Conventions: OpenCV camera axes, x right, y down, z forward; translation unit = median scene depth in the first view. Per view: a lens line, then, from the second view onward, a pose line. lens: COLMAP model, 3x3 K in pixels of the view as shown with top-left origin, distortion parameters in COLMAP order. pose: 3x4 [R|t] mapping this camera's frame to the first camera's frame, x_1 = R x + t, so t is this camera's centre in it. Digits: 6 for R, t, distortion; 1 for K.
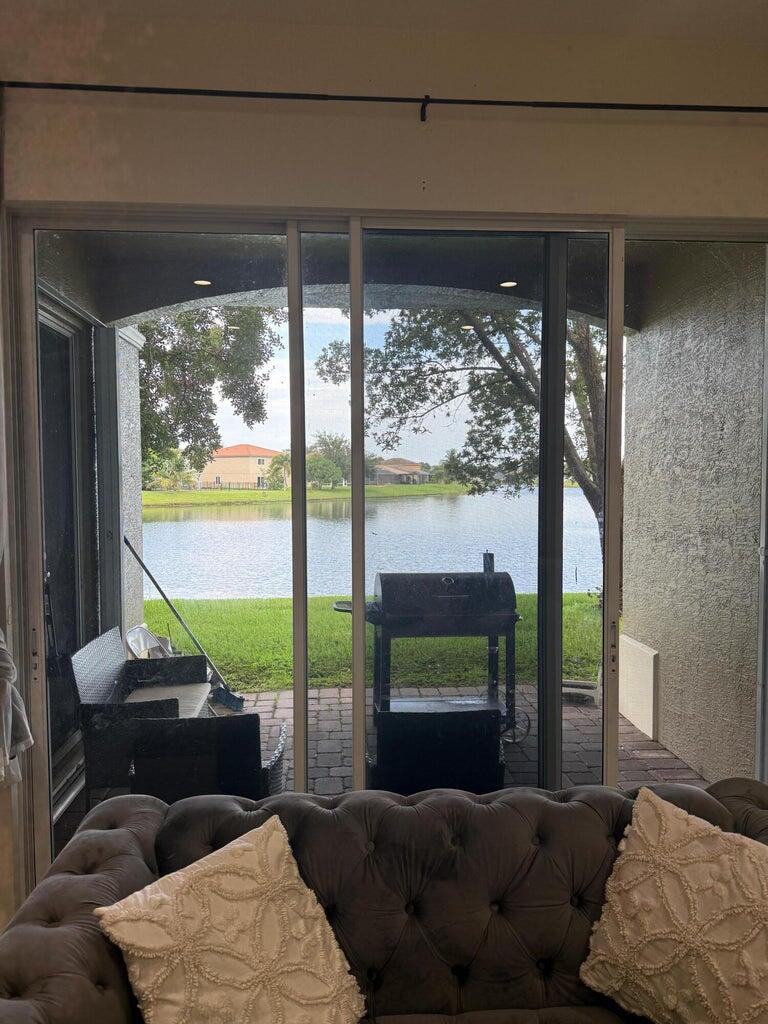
lens RADIAL K [[760.7, 0, 385.1], [0, 760.7, 501.6], [0, 0, 1]] dist [0.006155, 0.001573]
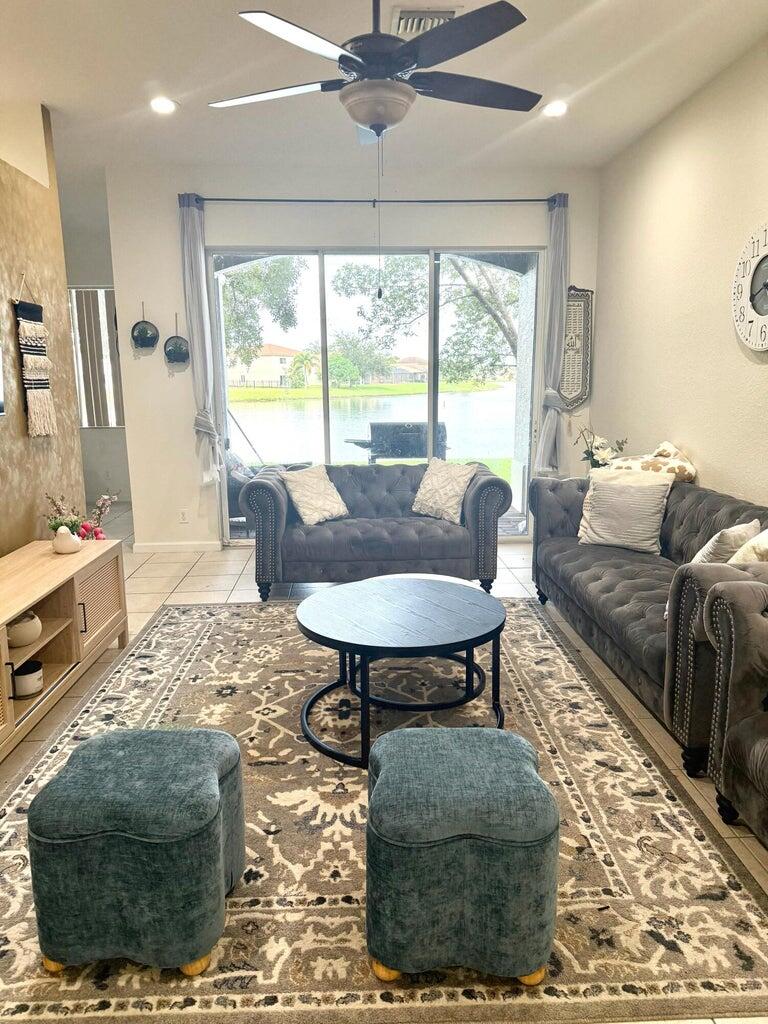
lens RADIAL K [[705.5, 0, 379.0], [0, 705.5, 520.7], [0, 0, 1]] dist [0.020776, -0.020964]
pose [[0.999548, 0.002072, -0.029977, 0.027392], [0.003063, 0.985399, 0.170235, 0.019217], [0.029892, -0.170250, 0.984947, -0.281382]]
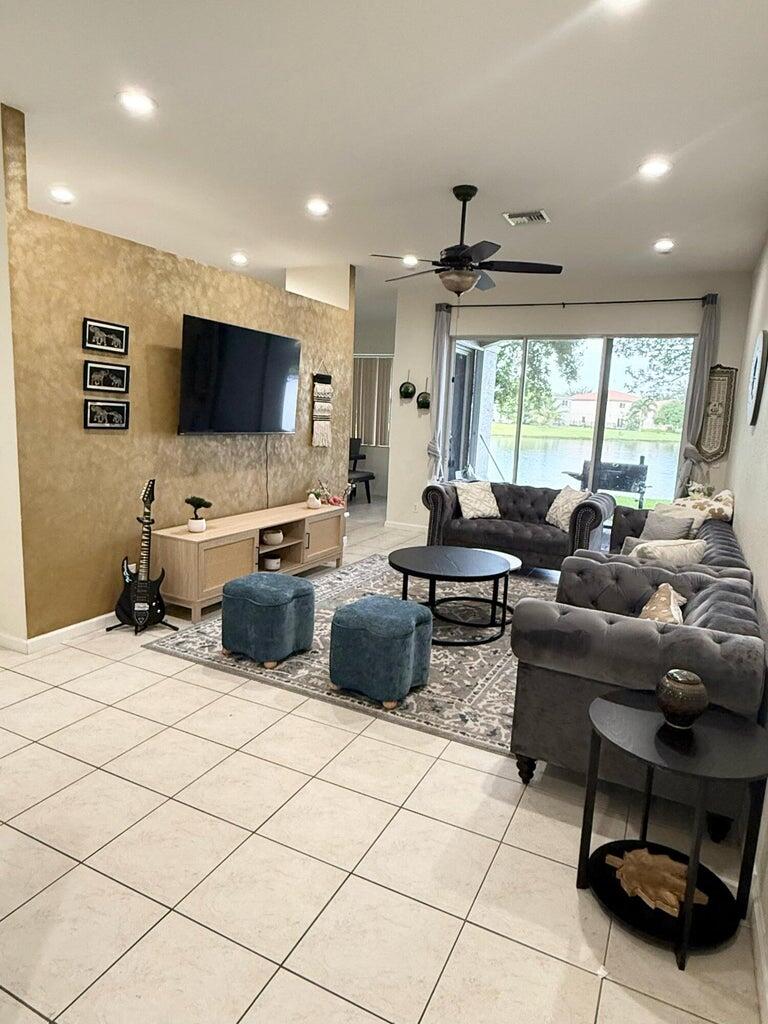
lens RADIAL K [[606.9, 0, 387.1], [0, 606.9, 513.2], [0, 0, 1]] dist [0.006578, -0.001092]
pose [[0.861930, 0.131652, -0.489636, 0.169629], [-0.068135, 0.987017, 0.145445, 0.013174], [0.502428, -0.092002, 0.859711, -0.373994]]
